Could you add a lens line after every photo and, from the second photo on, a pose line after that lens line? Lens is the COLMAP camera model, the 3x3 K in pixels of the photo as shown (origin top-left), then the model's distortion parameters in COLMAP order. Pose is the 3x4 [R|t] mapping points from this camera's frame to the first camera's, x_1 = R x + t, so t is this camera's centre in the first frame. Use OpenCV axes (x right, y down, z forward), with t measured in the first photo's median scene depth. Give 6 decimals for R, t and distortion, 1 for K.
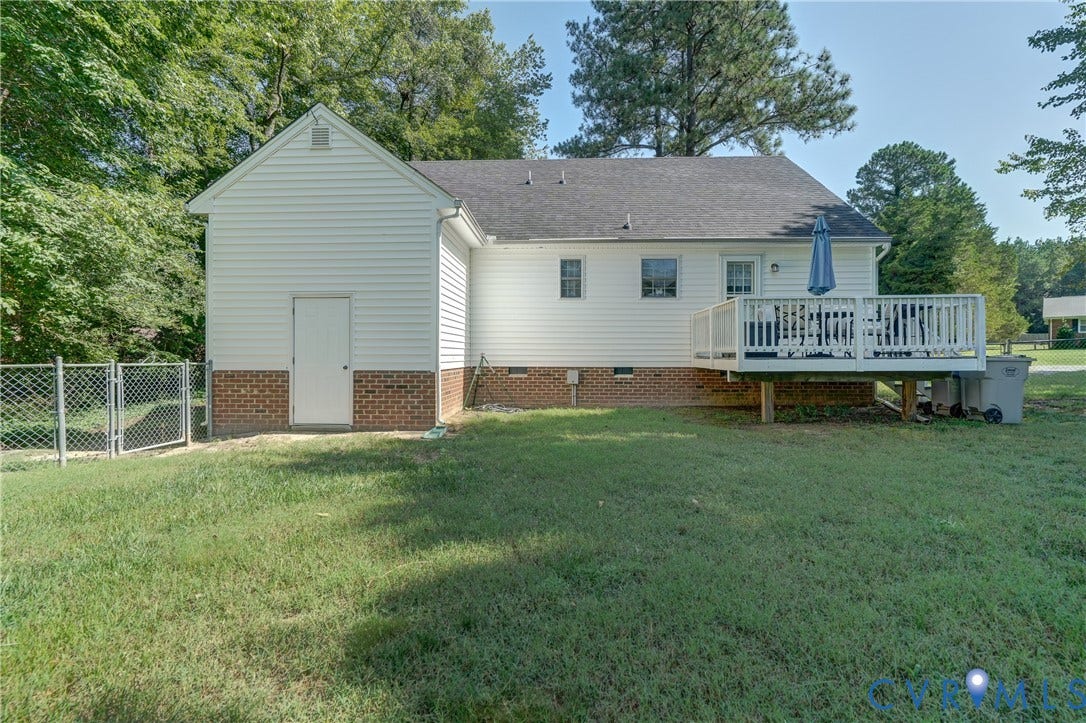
lens RADIAL K [[513.3, 0, 553.1], [0, 513.3, 363.8], [0, 0, 1]] dist [-0.000400, 0.002488]
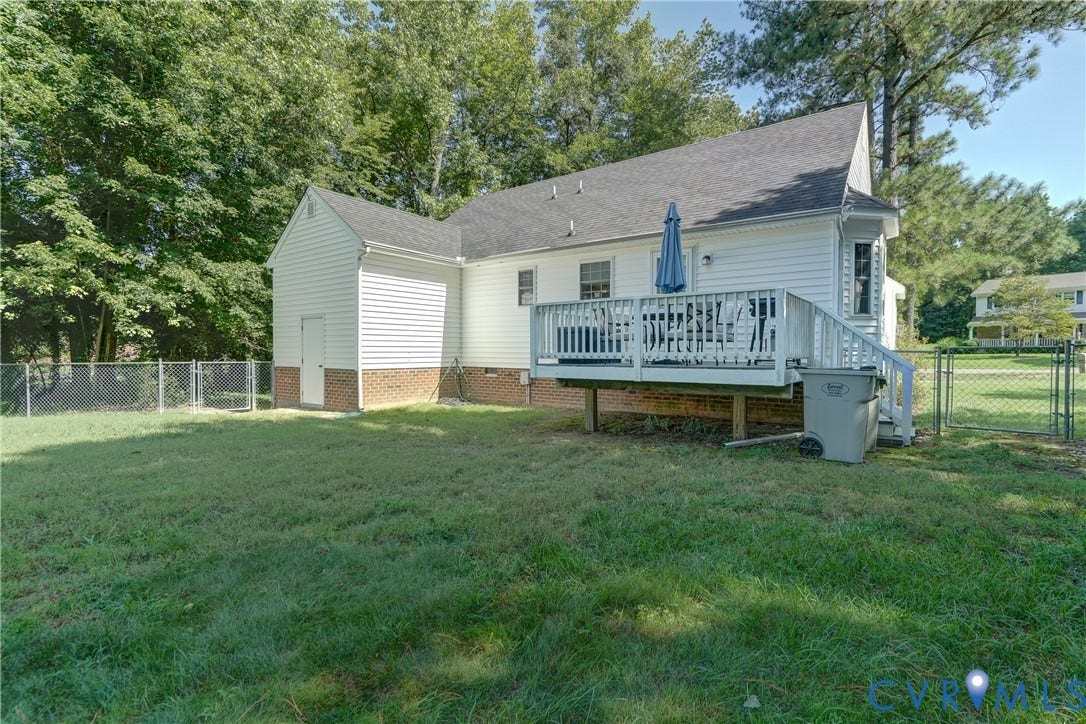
lens RADIAL K [[513.3, 0, 551.5], [0, 513.3, 362.2], [0, 0, 1]] dist [-0.000400, 0.002488]
pose [[0.822467, 0.014741, -0.568622, 0.744628], [-0.011812, 0.999891, 0.008837, -0.018921], [0.568690, -0.000551, 0.822552, 0.139195]]
